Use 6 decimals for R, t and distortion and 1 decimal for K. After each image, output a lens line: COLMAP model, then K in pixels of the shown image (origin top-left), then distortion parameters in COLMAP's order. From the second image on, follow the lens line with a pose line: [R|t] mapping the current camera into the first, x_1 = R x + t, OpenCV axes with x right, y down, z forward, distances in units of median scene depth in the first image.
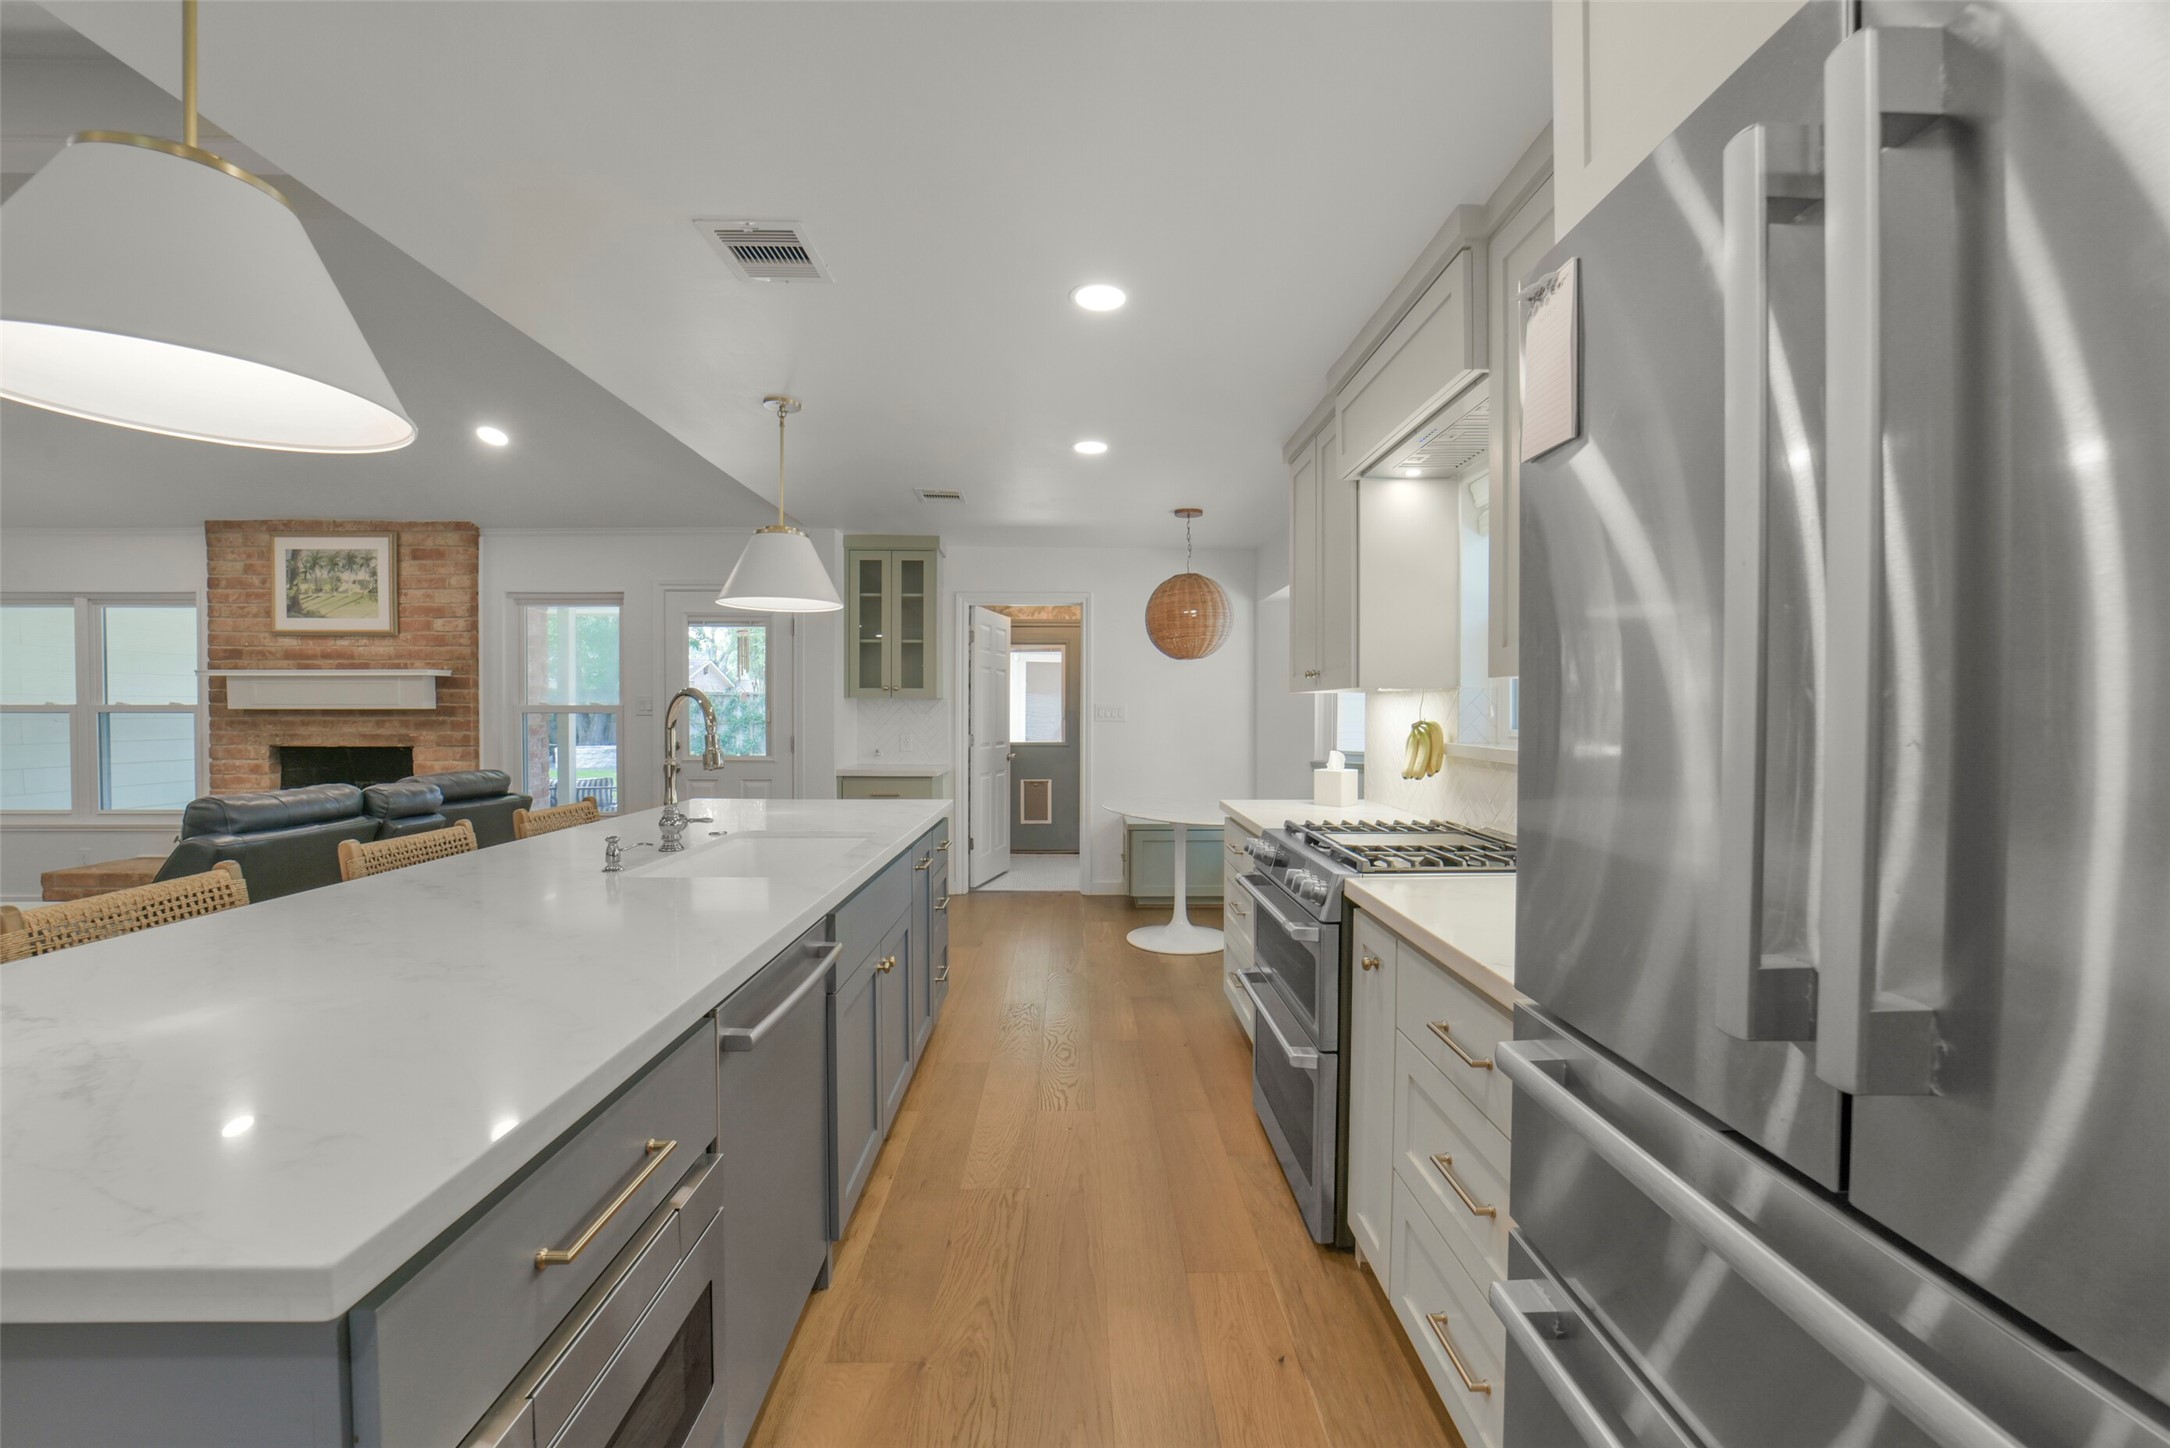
lens RADIAL K [[861.0, 0, 1094.5], [0, 861.0, 722.3], [0, 0, 1]] dist [-0.038715, 0.009294]
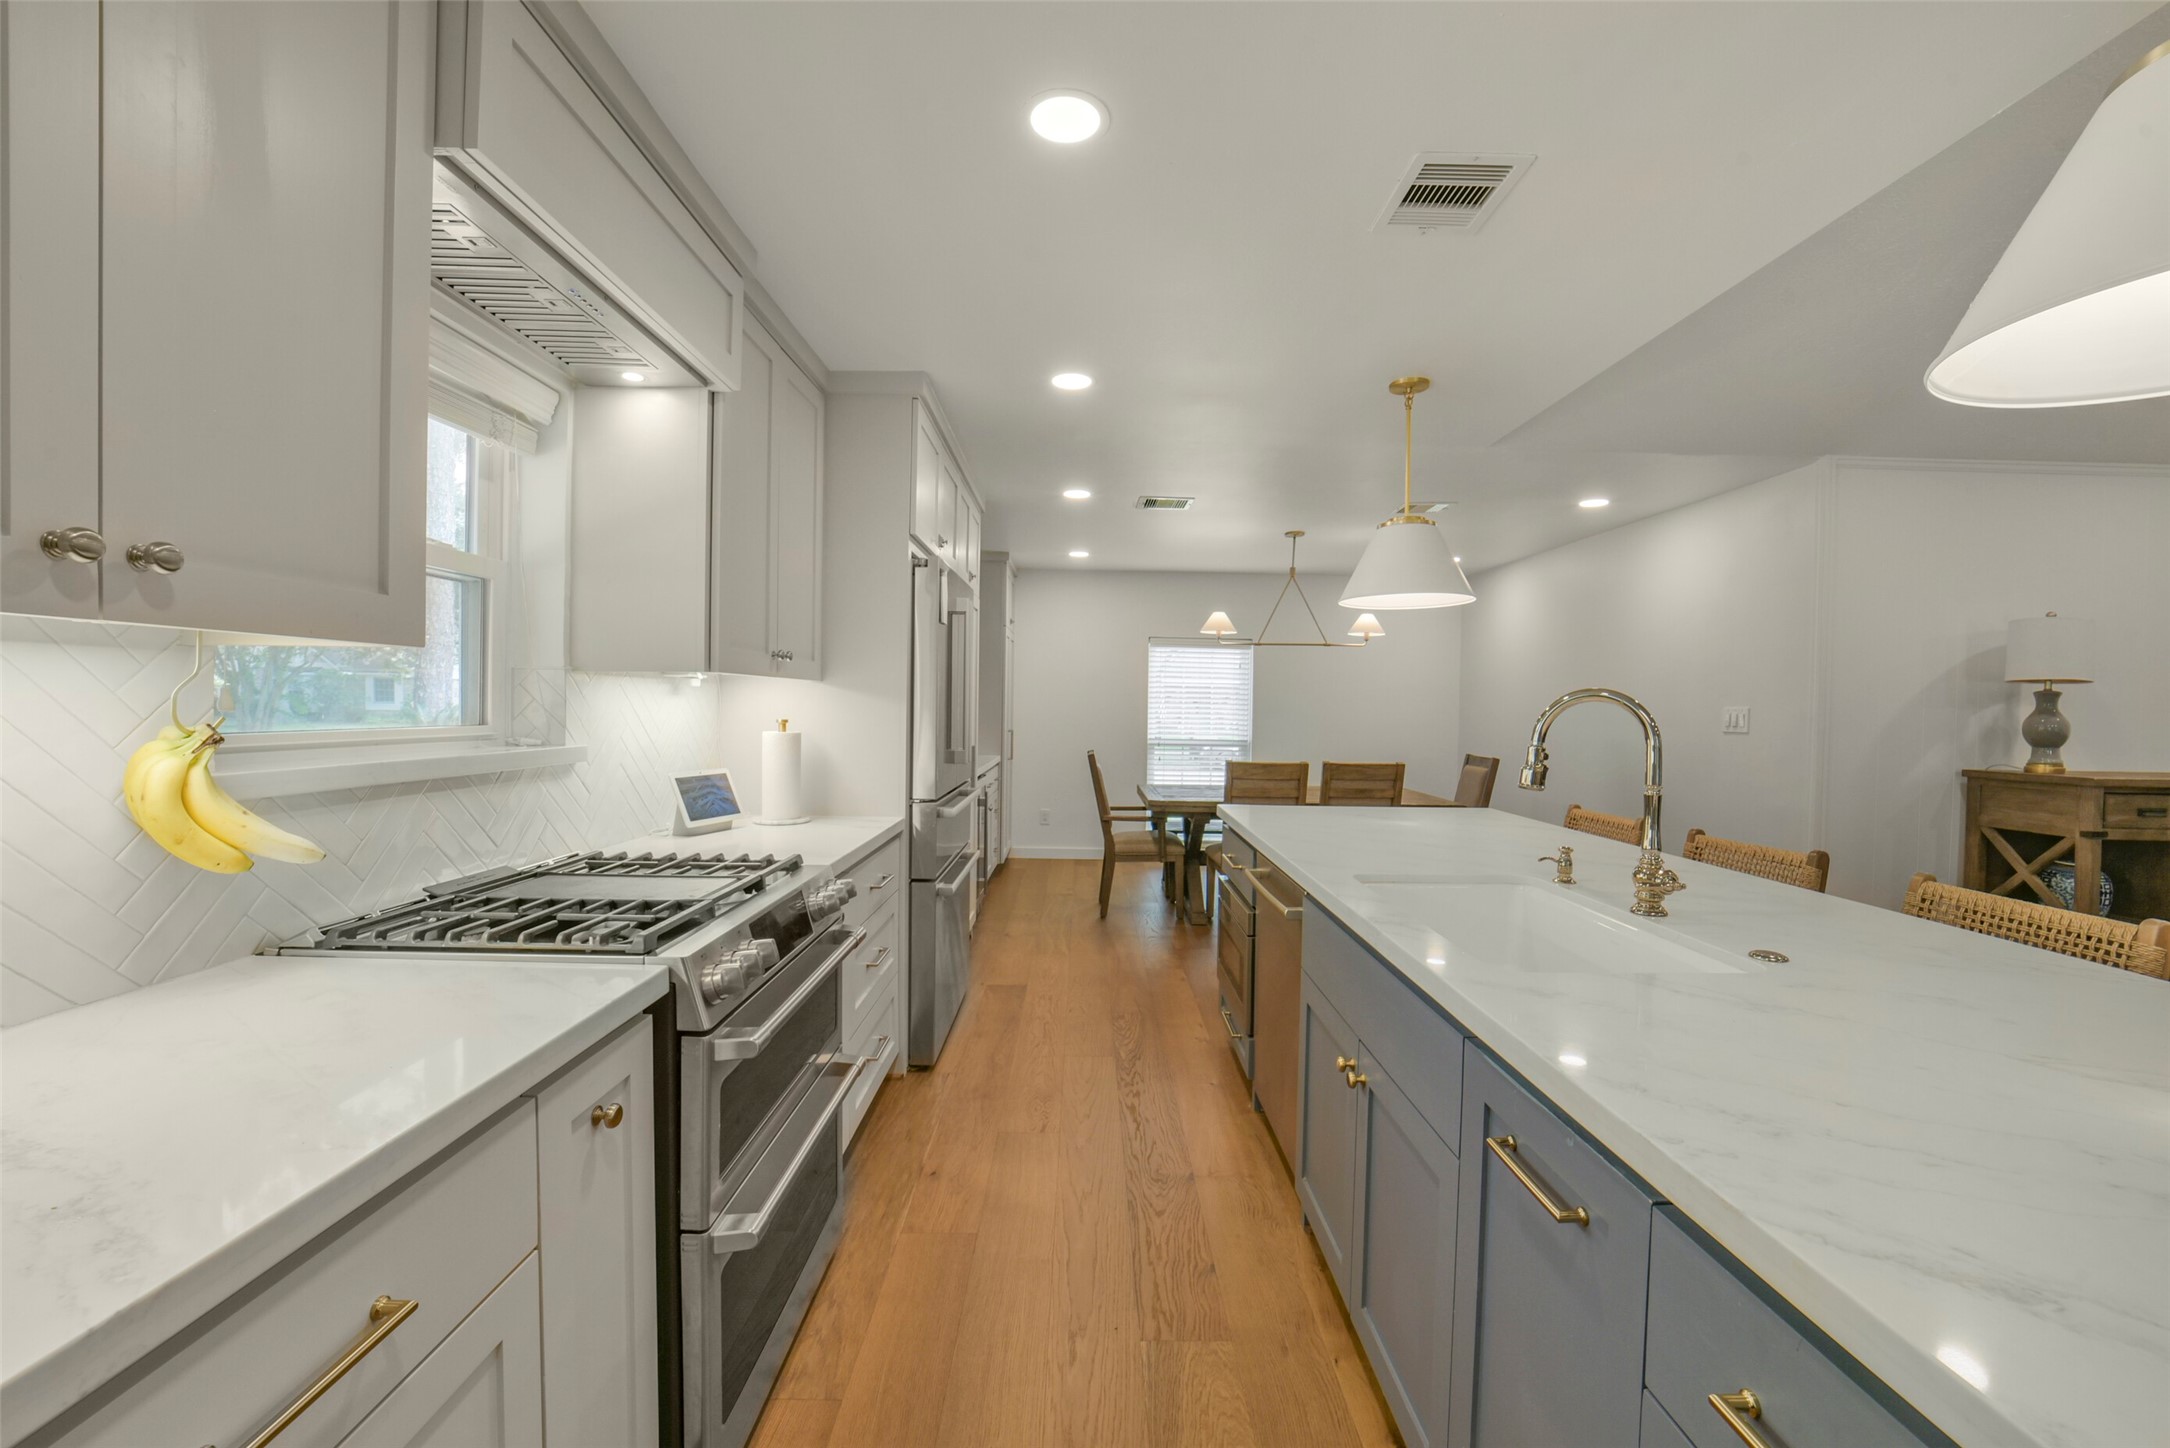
lens RADIAL K [[861.0, 0, 1094.5], [0, 861.0, 722.3], [0, 0, 1]] dist [-0.038715, 0.009294]
pose [[-0.999777, -0.017441, 0.011934, -0.015178], [-0.016996, 0.999191, 0.036445, -0.012835], [-0.012560, 0.036234, -0.999264, 0.764991]]
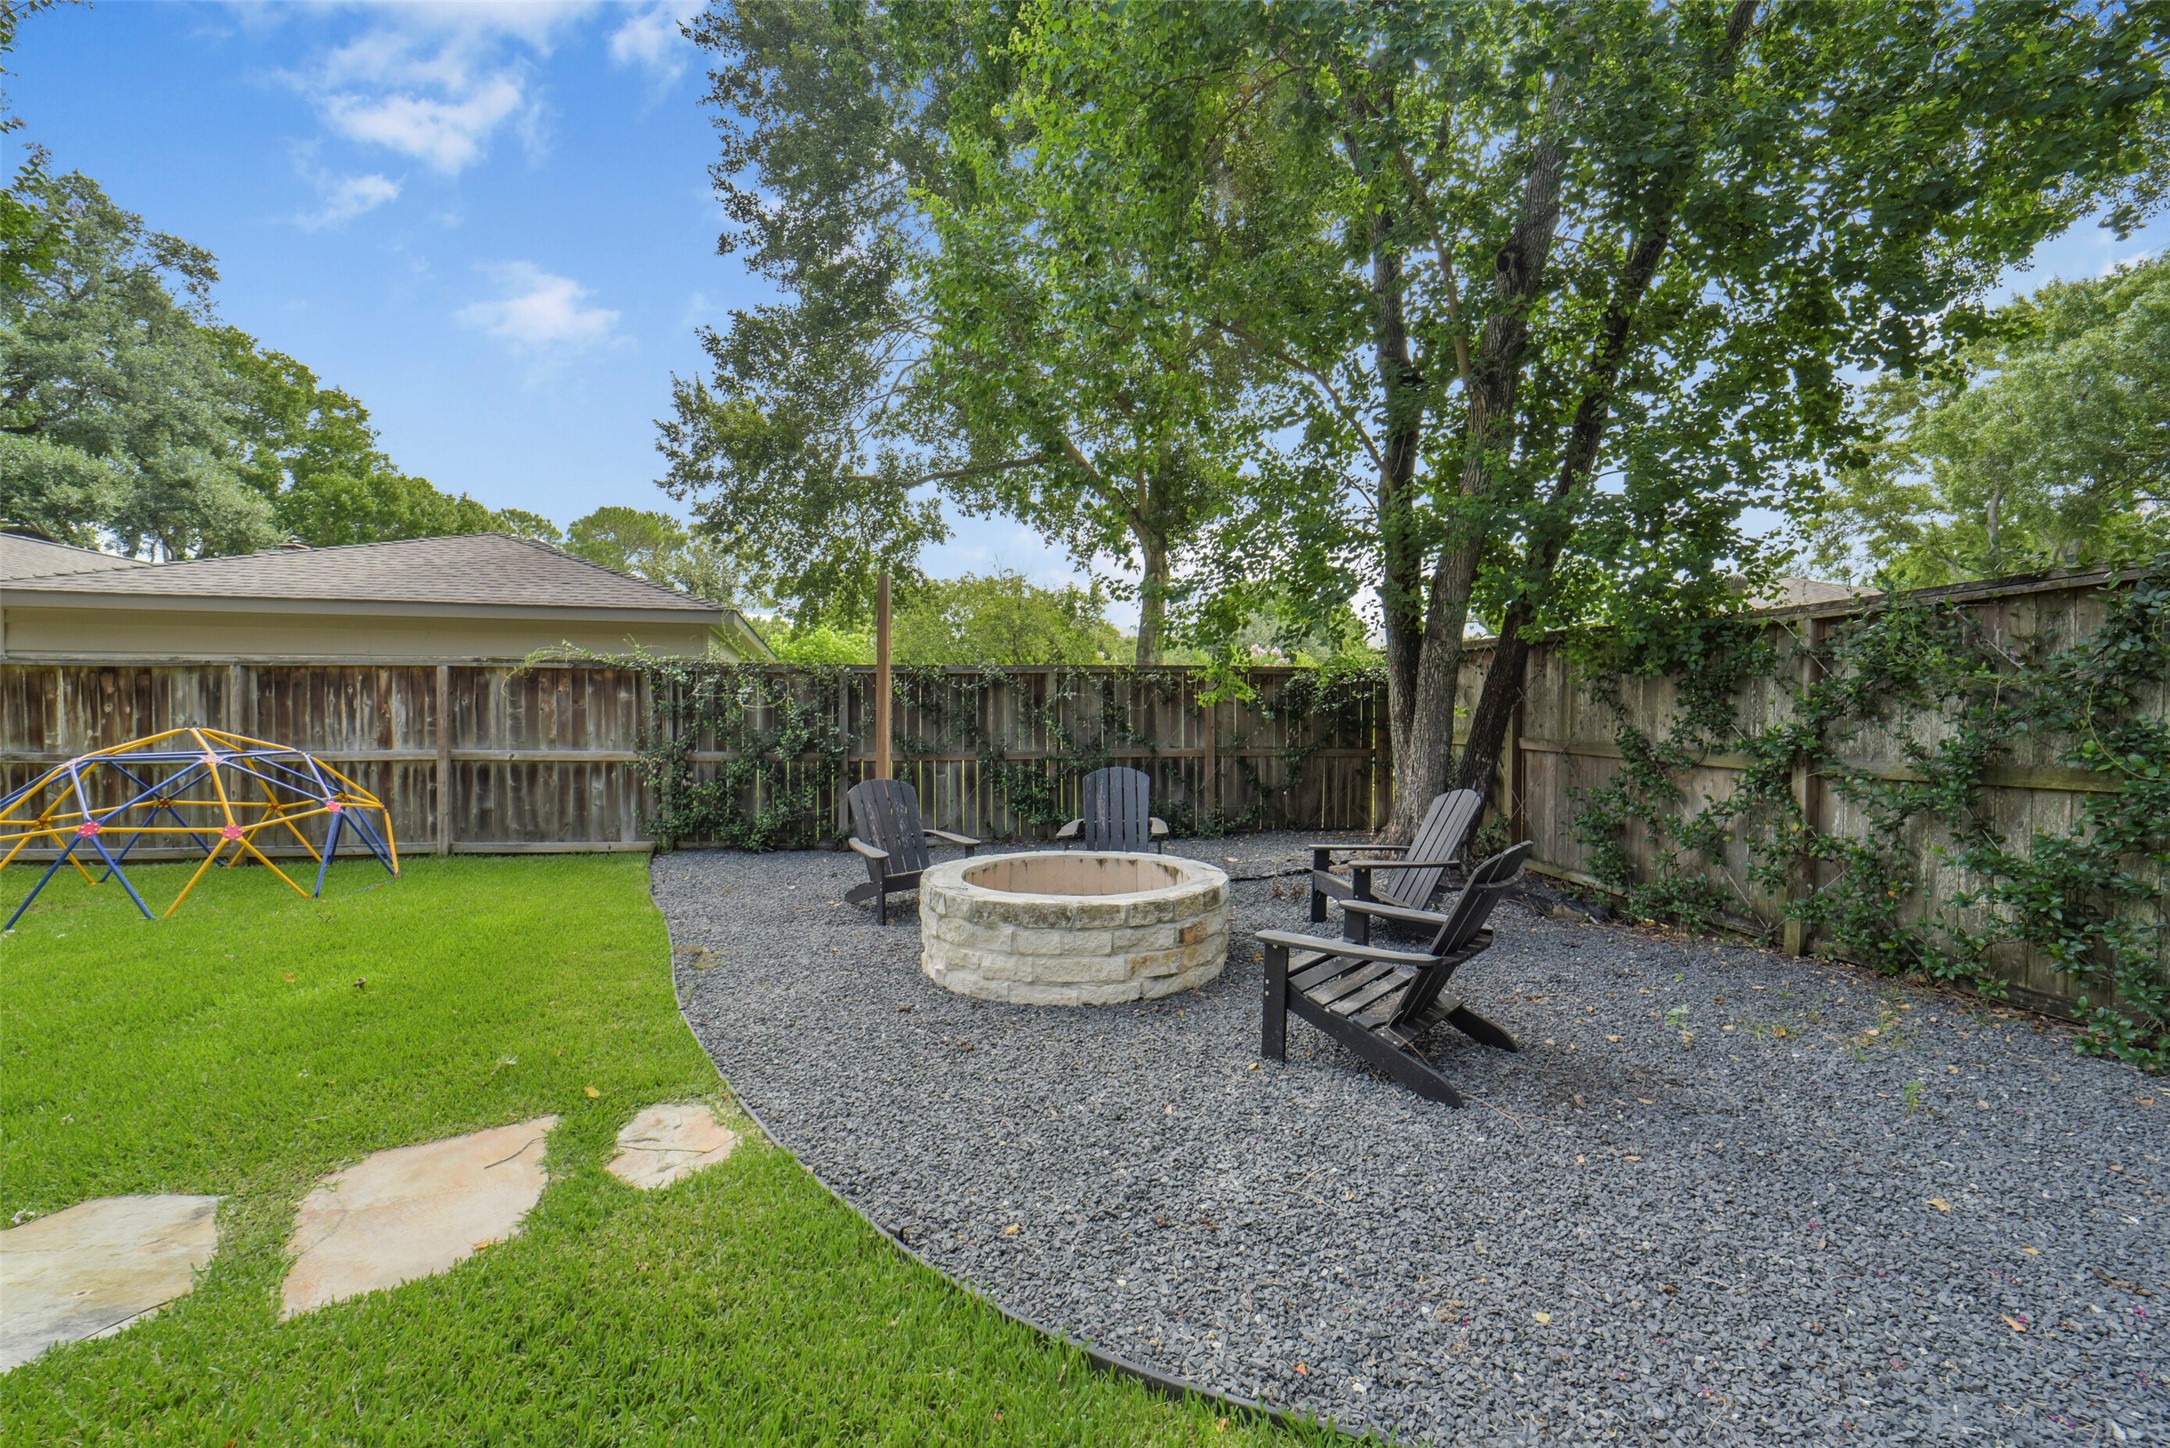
lens RADIAL K [[868.9, 0, 1095.7], [0, 868.9, 722.6], [0, 0, 1]] dist [-0.038708, 0.009208]
pose [[0.121942, 0.001738, -0.992536, -1.533129], [-0.018733, 0.999824, -0.000551, -0.030284], [0.992360, 0.018661, 0.121953, 4.022049]]
